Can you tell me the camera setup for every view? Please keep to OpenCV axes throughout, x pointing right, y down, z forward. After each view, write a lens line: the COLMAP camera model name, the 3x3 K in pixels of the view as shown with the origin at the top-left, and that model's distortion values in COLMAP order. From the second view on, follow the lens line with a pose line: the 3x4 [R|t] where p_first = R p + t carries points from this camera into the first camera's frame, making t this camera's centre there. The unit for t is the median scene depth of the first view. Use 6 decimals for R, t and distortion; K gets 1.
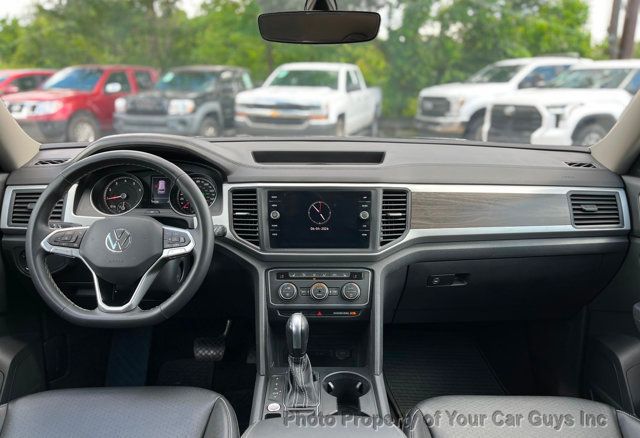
lens RADIAL K [[494.0, 0, 320.0], [0, 494.0, 219.0], [0, 0, 1]] dist [0.006359, -0.002204]
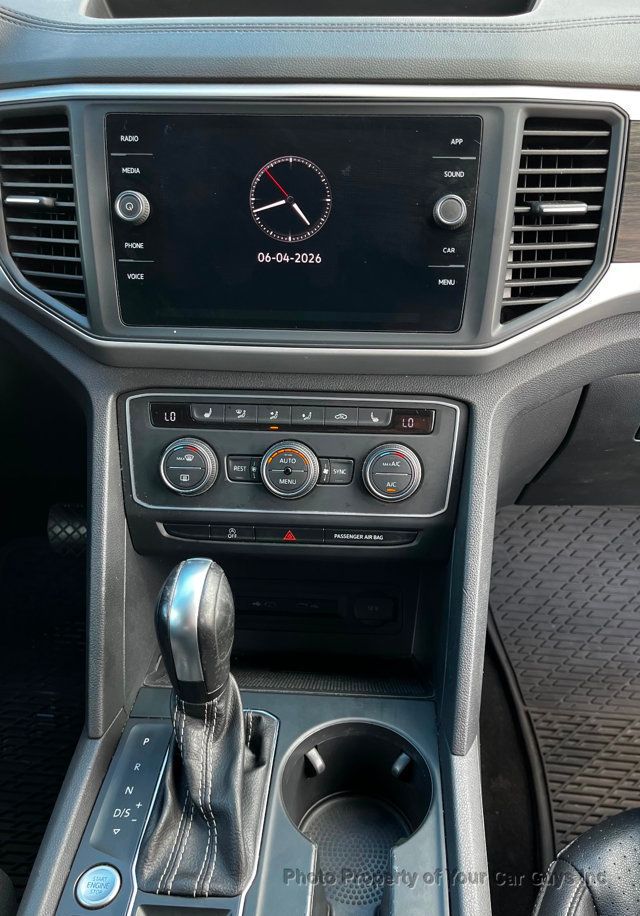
lens RADIAL K [[766.9, 0, 337.1], [0, 766.9, 457.5], [0, 0, 1]] dist [0.071179, -0.135508]
pose [[0.996861, 0.032192, -0.072337, 0.062270], [-0.009112, 0.954191, 0.299061, -0.004245], [0.078650, -0.297463, 0.951488, 0.541909]]
